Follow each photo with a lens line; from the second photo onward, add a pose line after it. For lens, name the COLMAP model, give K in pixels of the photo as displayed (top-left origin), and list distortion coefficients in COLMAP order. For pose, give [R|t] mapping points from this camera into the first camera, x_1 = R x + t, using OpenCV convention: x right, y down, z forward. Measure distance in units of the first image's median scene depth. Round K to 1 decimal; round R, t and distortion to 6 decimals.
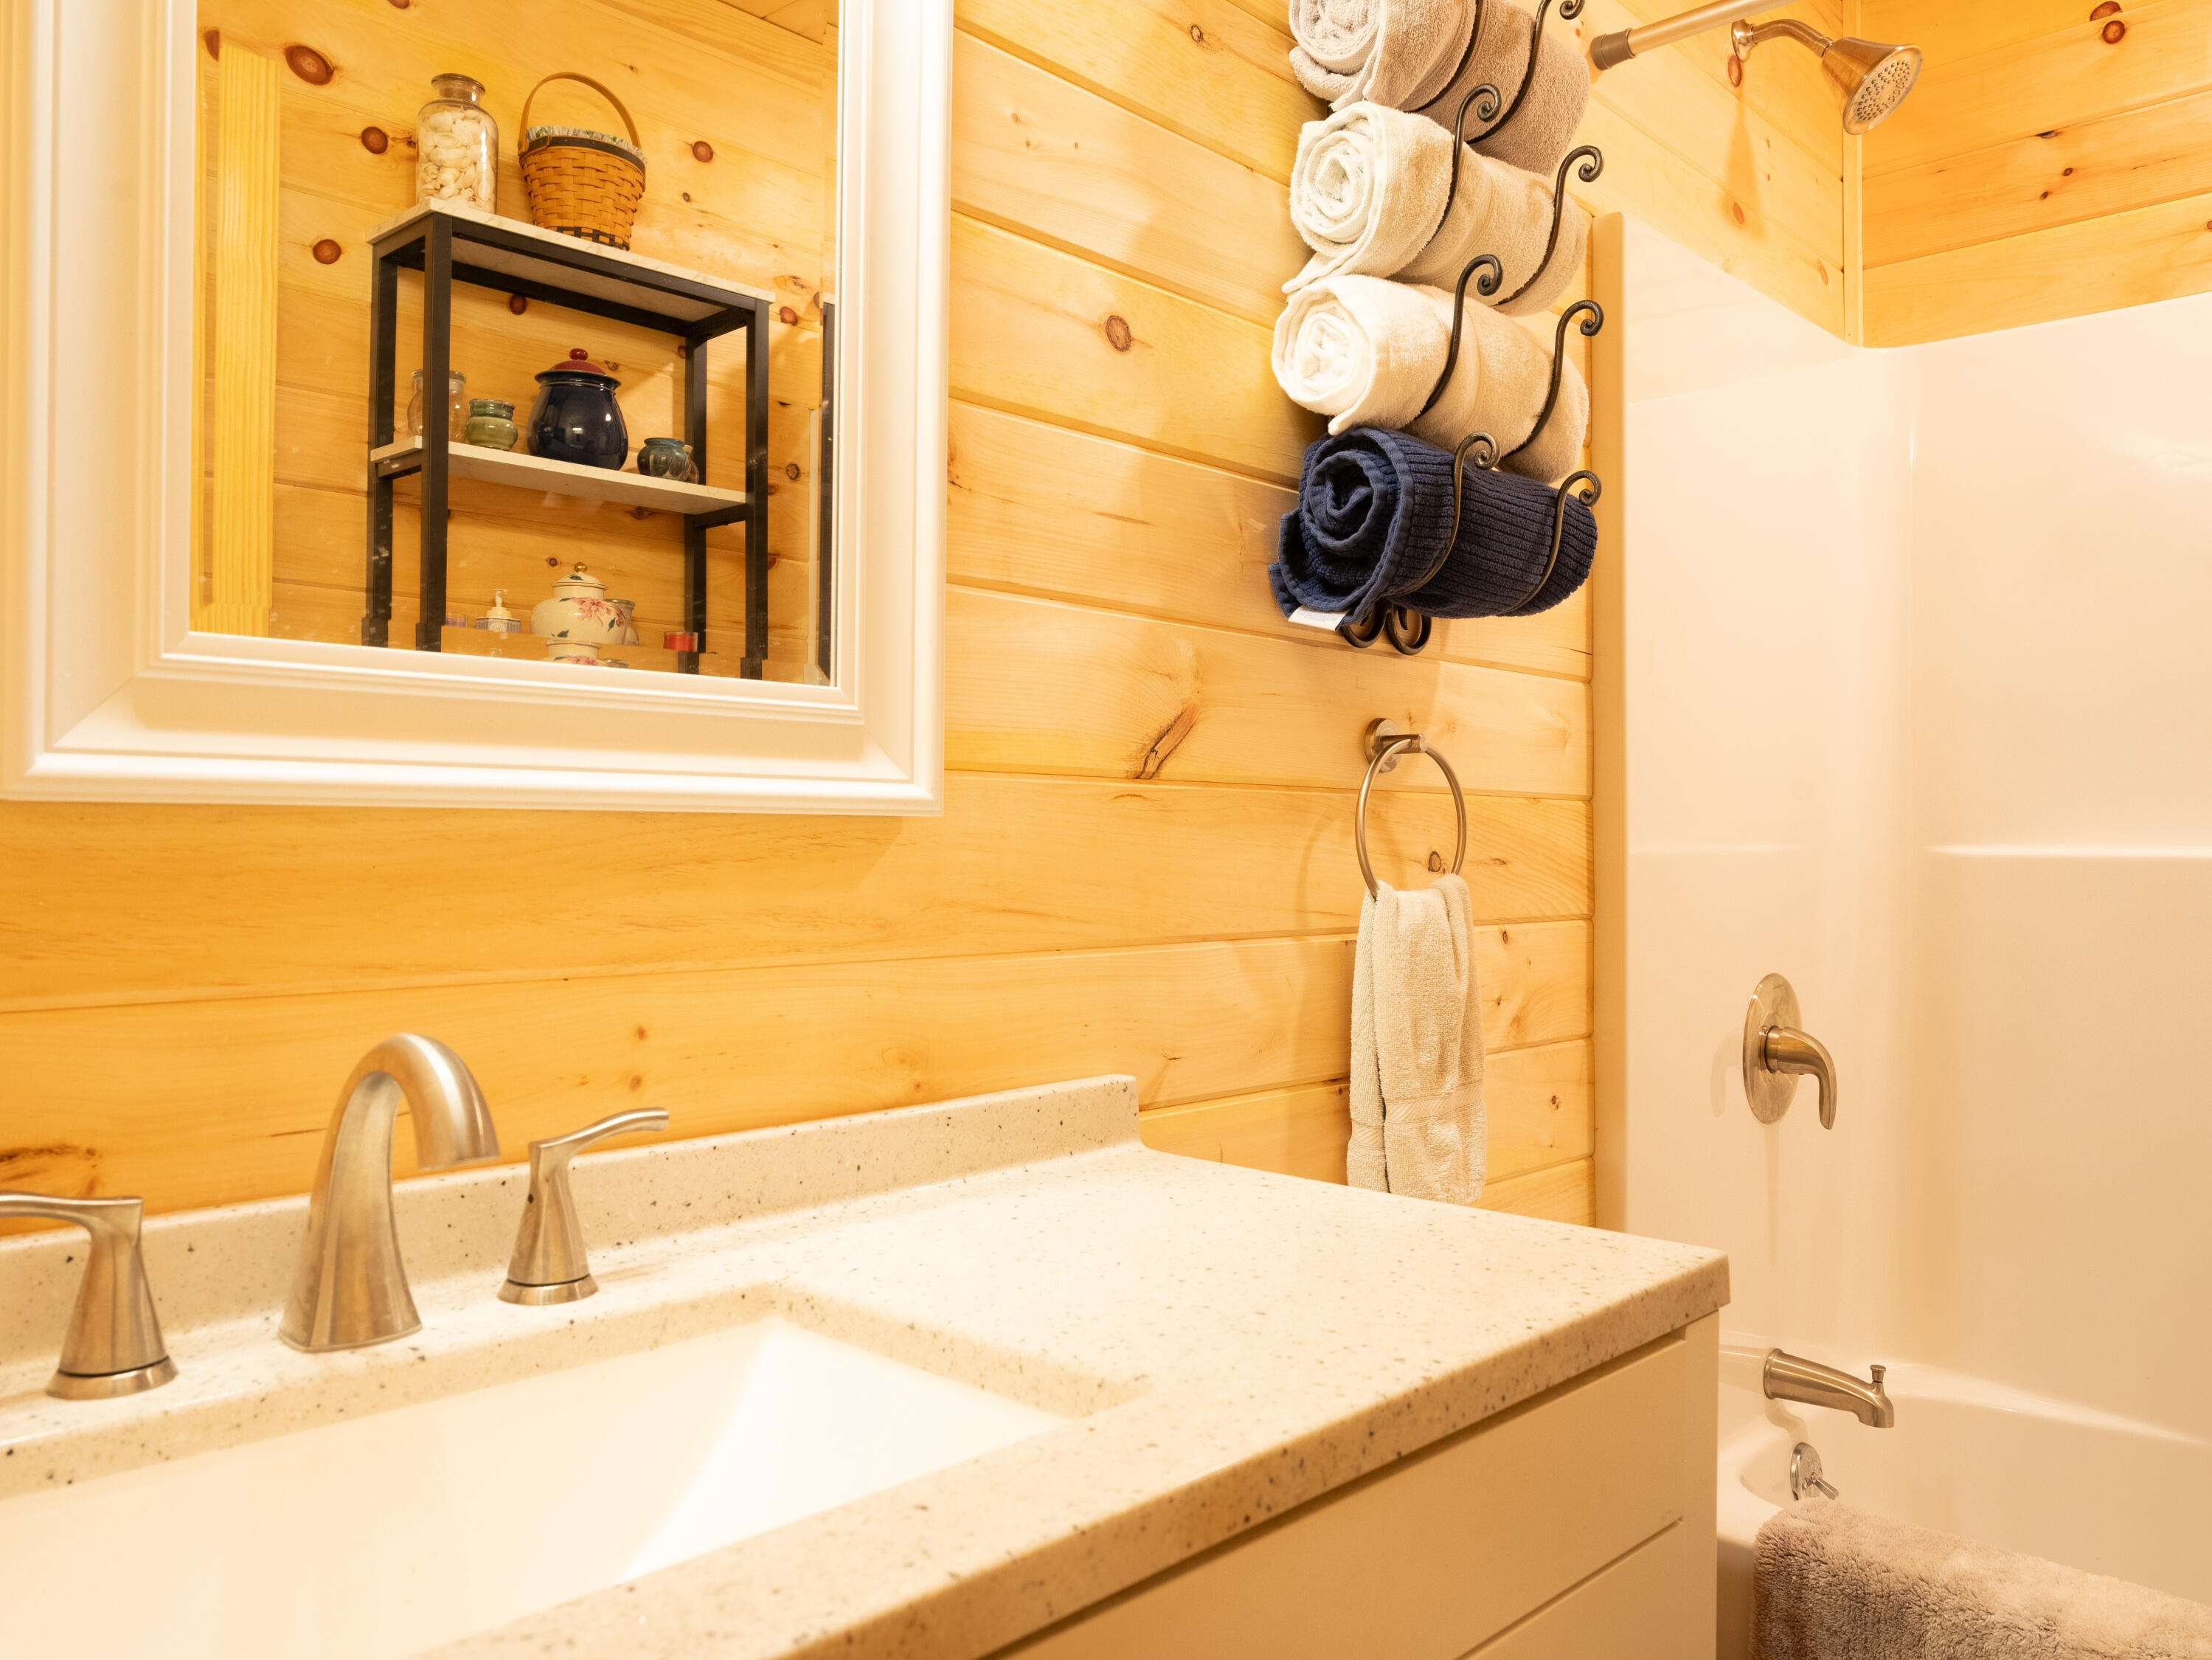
lens RADIAL K [[1680.6, 0, 1115.6], [0, 1680.6, 819.7], [0, 0, 1]] dist [0.004610, -0.003752]
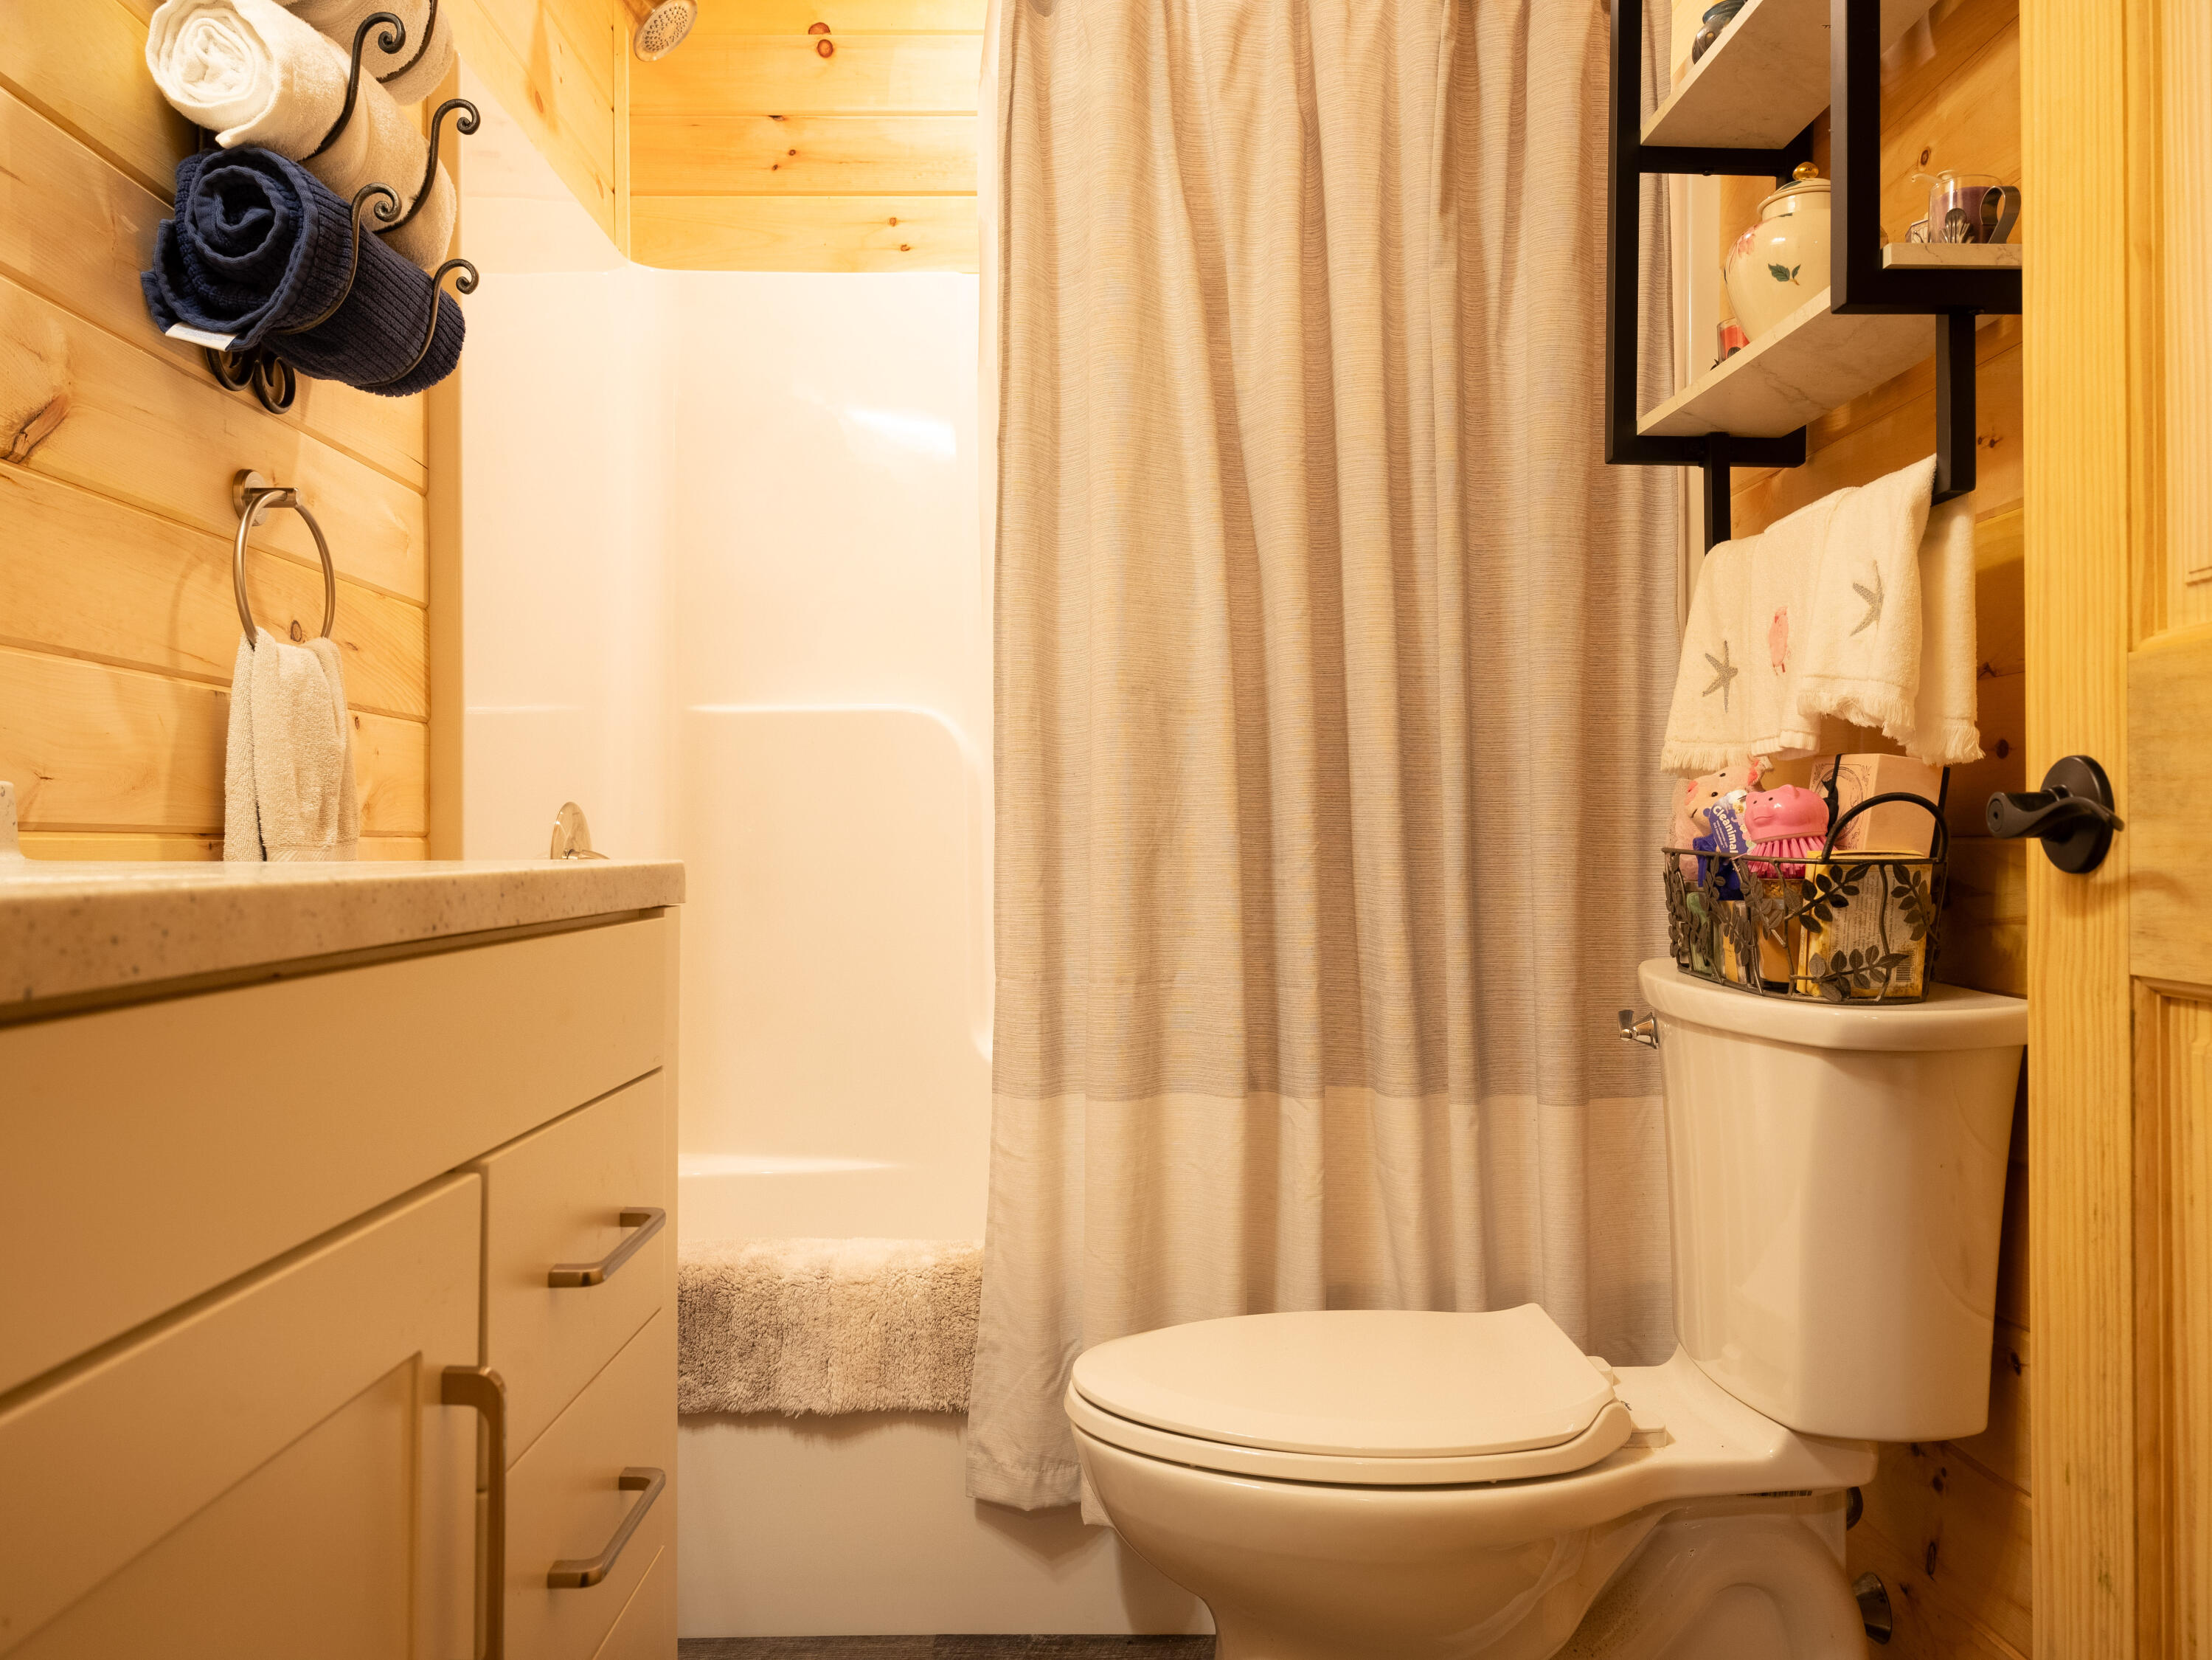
lens RADIAL K [[1680.6, 0, 1106.1], [0, 1680.6, 838.1], [0, 0, 1]] dist [0.004610, -0.003752]
pose [[0.718621, -0.001383, 0.695400, -0.169981], [0.002668, 0.999996, -0.000769, 0.161644], [-0.695397, 0.002408, 0.718622, -0.047665]]
